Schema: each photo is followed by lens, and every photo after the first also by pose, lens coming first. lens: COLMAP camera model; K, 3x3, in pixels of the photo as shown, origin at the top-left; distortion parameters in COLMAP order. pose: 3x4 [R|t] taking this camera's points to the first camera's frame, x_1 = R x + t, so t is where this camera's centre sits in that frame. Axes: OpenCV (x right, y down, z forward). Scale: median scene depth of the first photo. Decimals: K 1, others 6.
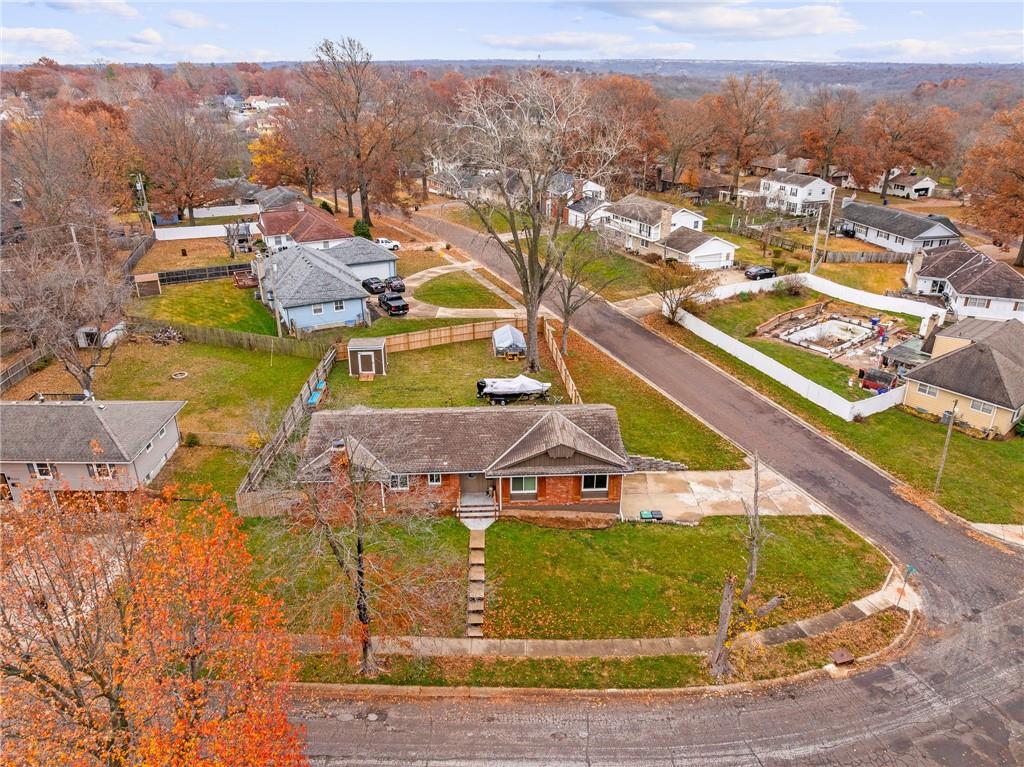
lens RADIAL K [[718.5, 0, 512.8], [0, 718.5, 375.9], [0, 0, 1]] dist [-0.048171, 0.016397]
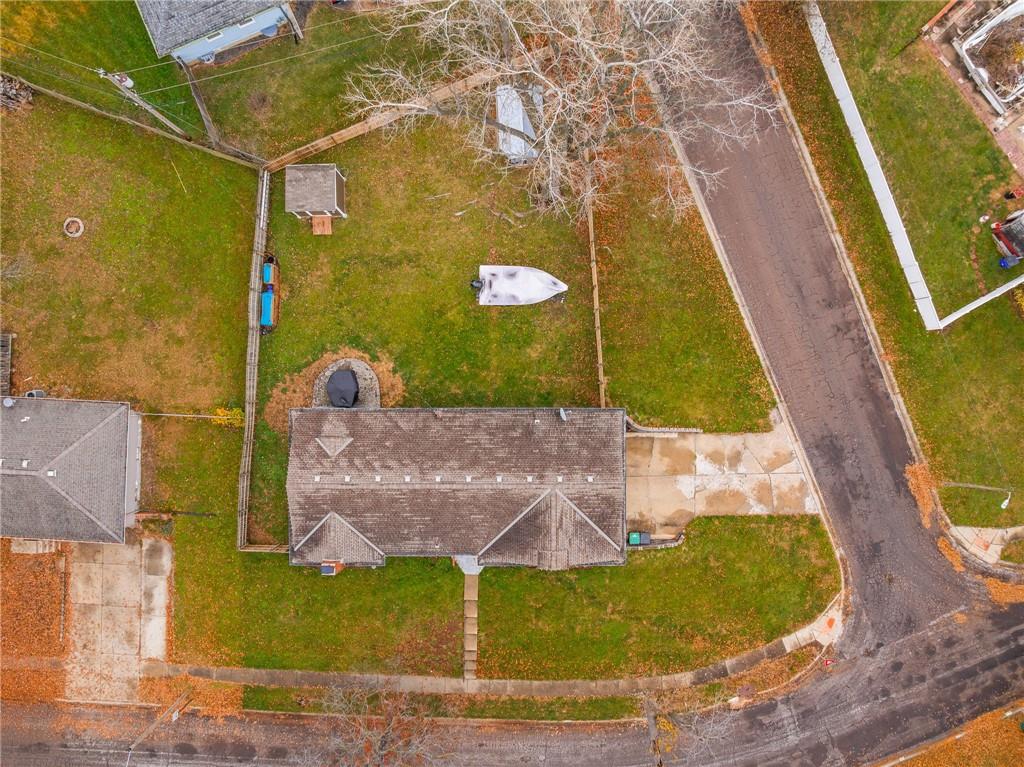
lens RADIAL K [[718.5, 0, 512.2], [0, 718.5, 378.3], [0, 0, 1]] dist [-0.048171, 0.016397]
pose [[0.998881, 0.047173, -0.003379, 0.002128], [-0.016018, 0.404668, 0.914323, -0.872454], [0.044499, -0.913246, 0.404971, 0.810908]]
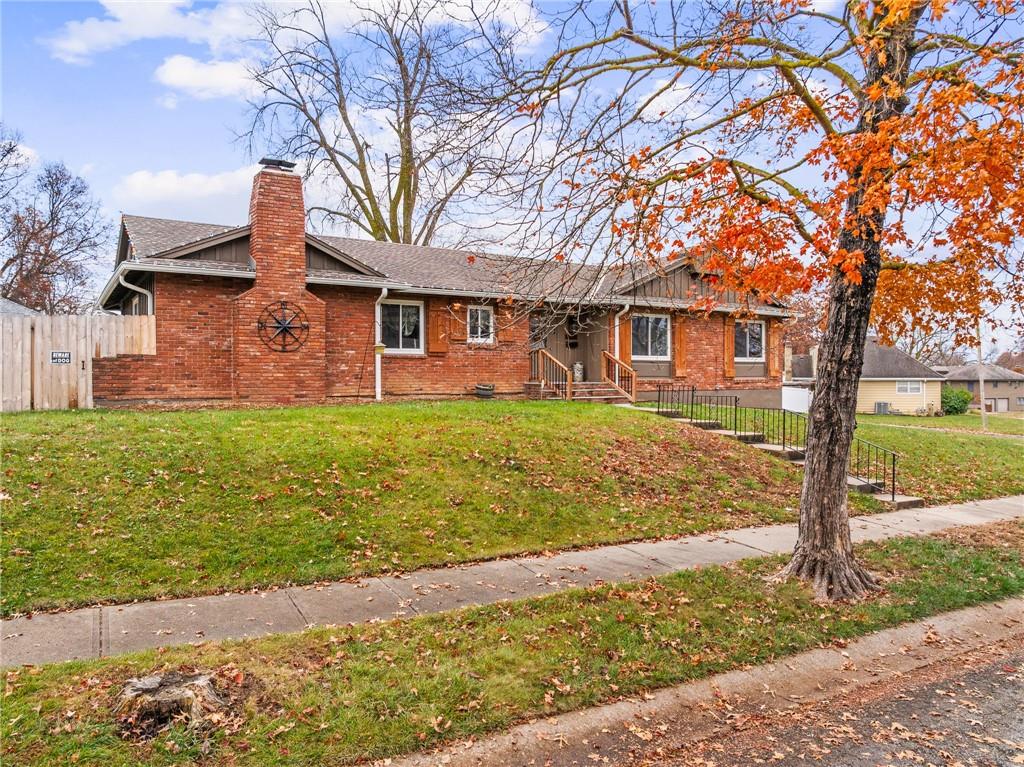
lens RADIAL K [[718.5, 0, 506.6], [0, 718.5, 382.0], [0, 0, 1]] dist [-0.048171, 0.016397]
pose [[0.866411, -0.002664, 0.499325, -0.312140], [0.192330, 0.924611, -0.328791, 0.318803], [-0.460805, 0.380903, 0.801605, 0.668726]]
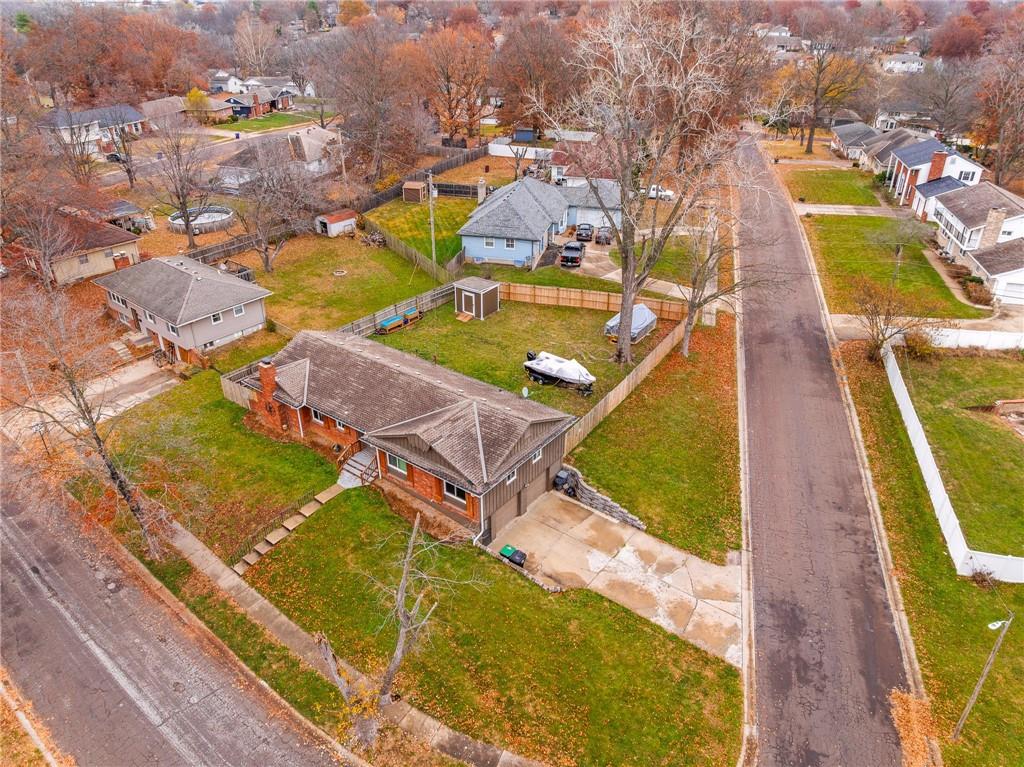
lens RADIAL K [[718.5, 0, 517.0], [0, 718.5, 376.8], [0, 0, 1]] dist [-0.048171, 0.016397]
pose [[0.772218, 0.306081, -0.556771, 0.624436], [-0.255504, 0.951932, 0.168946, -0.153155], [0.581720, 0.011794, 0.813304, 0.325328]]
